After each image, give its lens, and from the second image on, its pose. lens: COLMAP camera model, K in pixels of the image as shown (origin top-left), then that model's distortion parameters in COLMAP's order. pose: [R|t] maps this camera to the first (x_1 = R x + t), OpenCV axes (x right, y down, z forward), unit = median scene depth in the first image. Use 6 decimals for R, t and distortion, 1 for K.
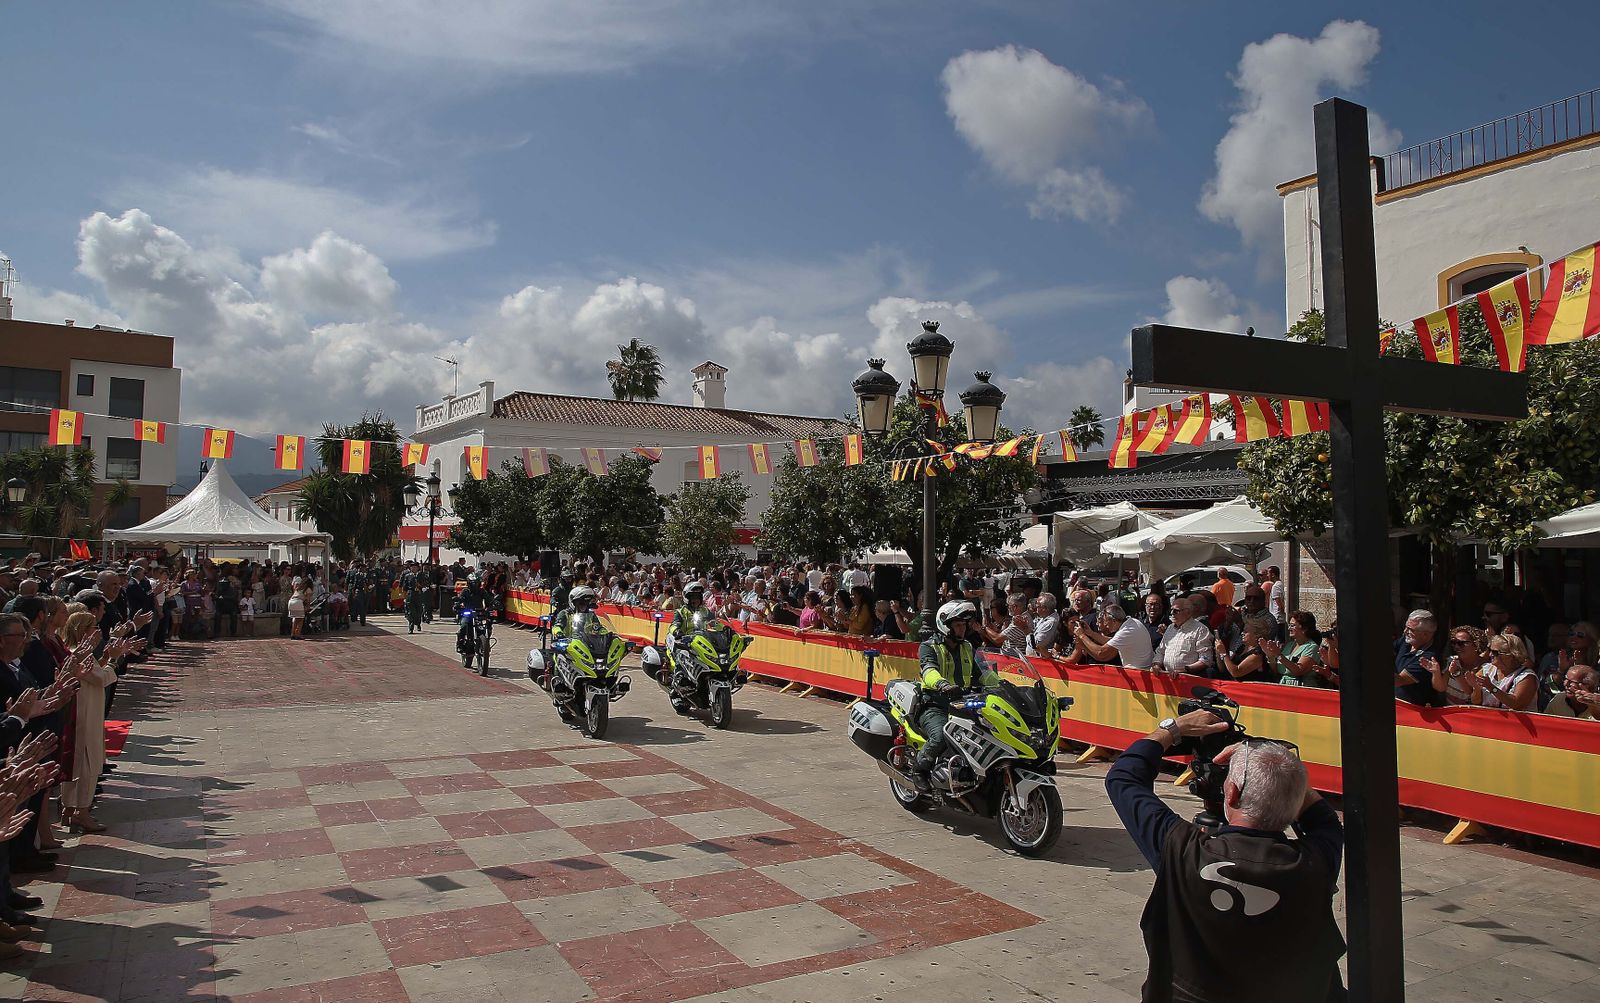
lens RADIAL K [[1108.5, 0, 802.6], [0, 1108.5, 472.8], [0, 0, 1]] dist [-0.062721, 0.040706]
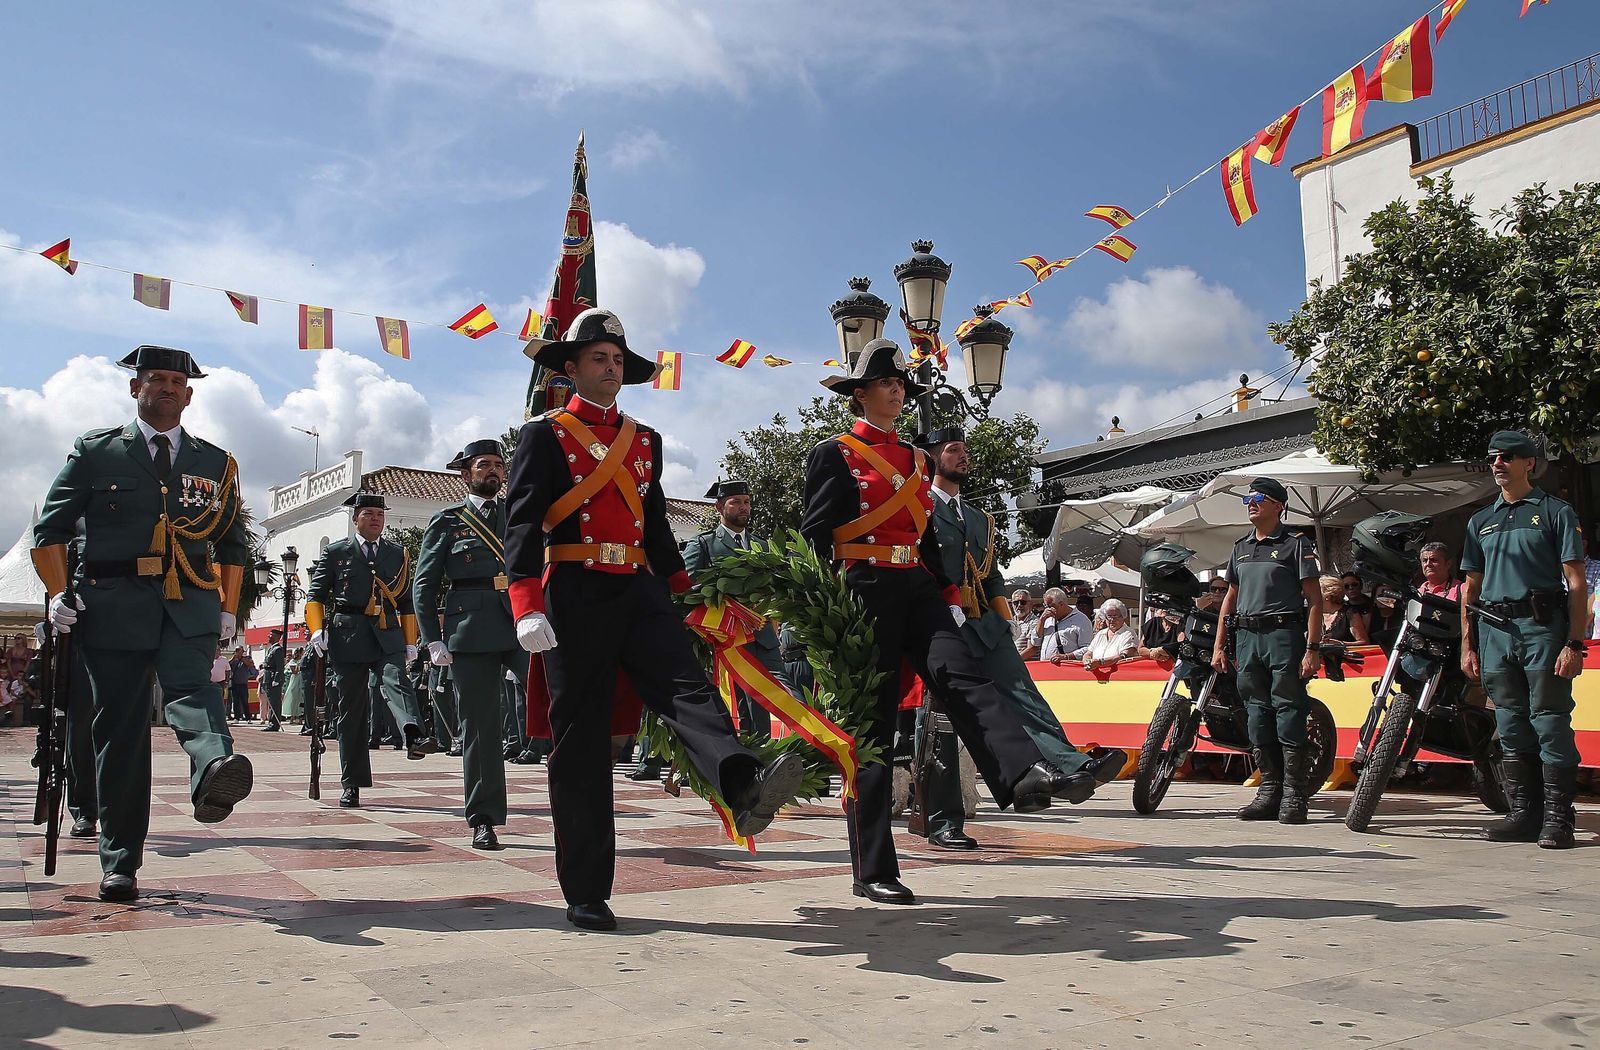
lens RADIAL K [[1271.0, 0, 736.6], [0, 1271.0, 511.1], [0, 0, 1]] dist [-0.077008, 0.051955]
pose [[0.999730, 0.002303, 0.023126, -0.034035], [-0.000539, 0.997107, -0.076007, 0.104305], [-0.023234, 0.075974, 0.996839, 0.058404]]
